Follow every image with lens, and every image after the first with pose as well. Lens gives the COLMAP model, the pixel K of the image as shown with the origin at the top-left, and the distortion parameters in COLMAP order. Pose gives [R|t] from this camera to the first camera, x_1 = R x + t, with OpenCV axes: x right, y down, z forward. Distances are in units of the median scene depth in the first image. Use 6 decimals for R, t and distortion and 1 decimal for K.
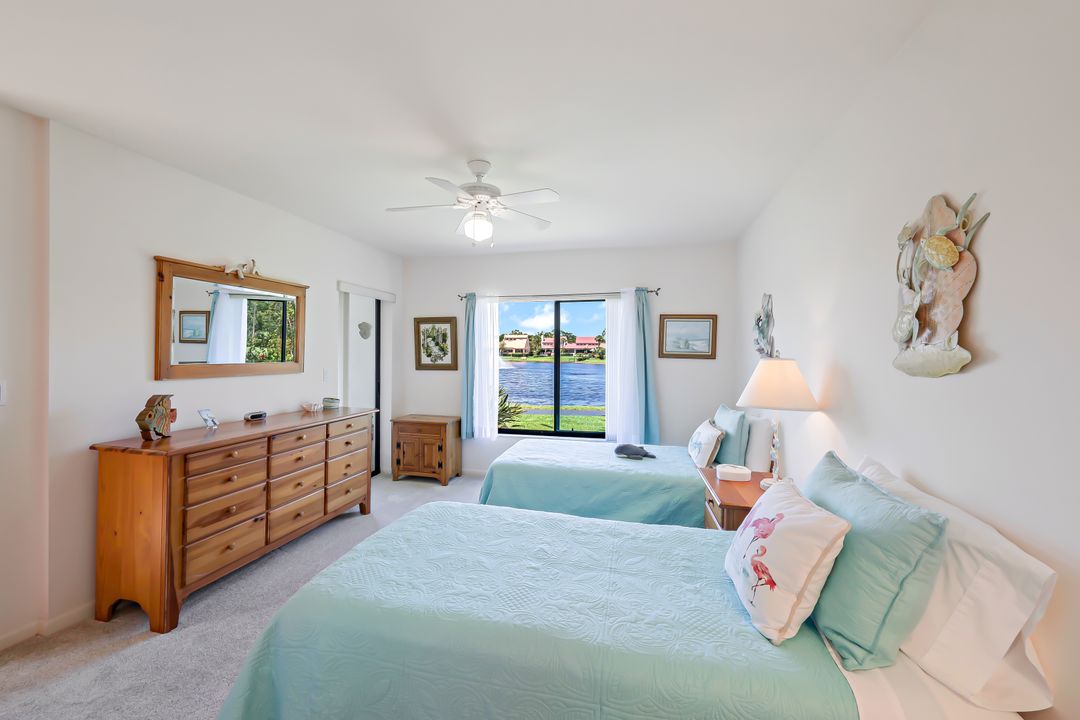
lens RADIAL K [[451.3, 0, 536.1], [0, 451.3, 356.5], [0, 0, 1]] dist [-0.003937, 0.001700]
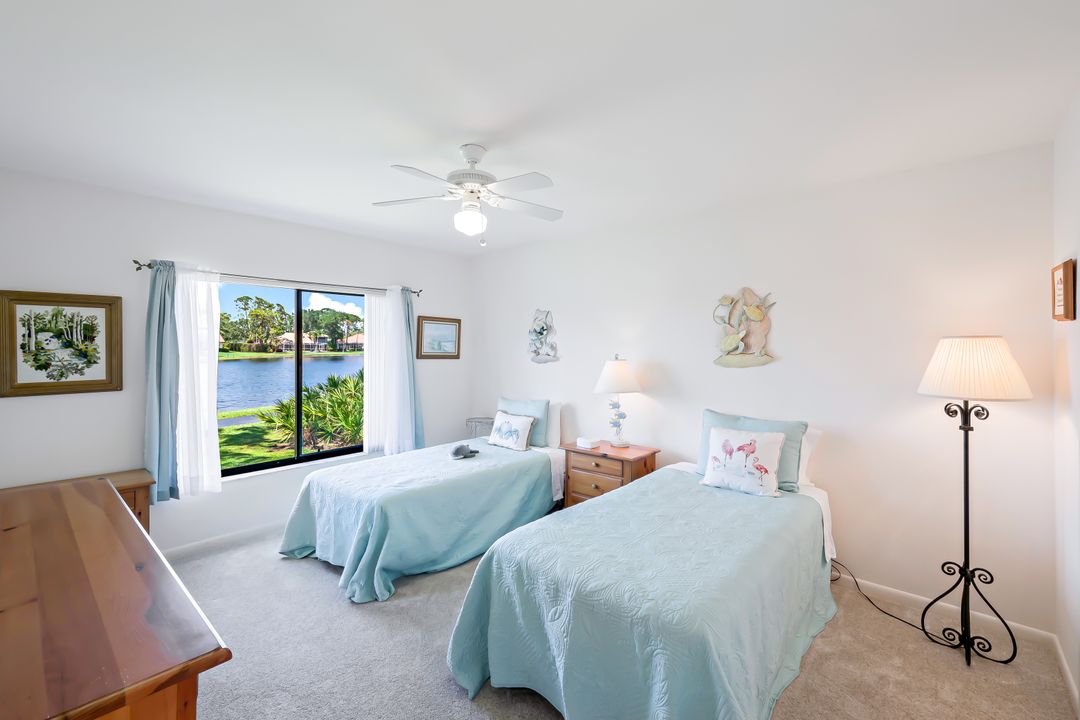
lens RADIAL K [[451.3, 0, 573.0], [0, 451.3, 341.8], [0, 0, 1]] dist [-0.003937, 0.001700]
pose [[0.428289, 0.005669, 0.903624, -0.483949], [0.009298, 0.999900, -0.010680, -0.021342], [-0.903594, 0.012976, 0.428193, 0.256408]]
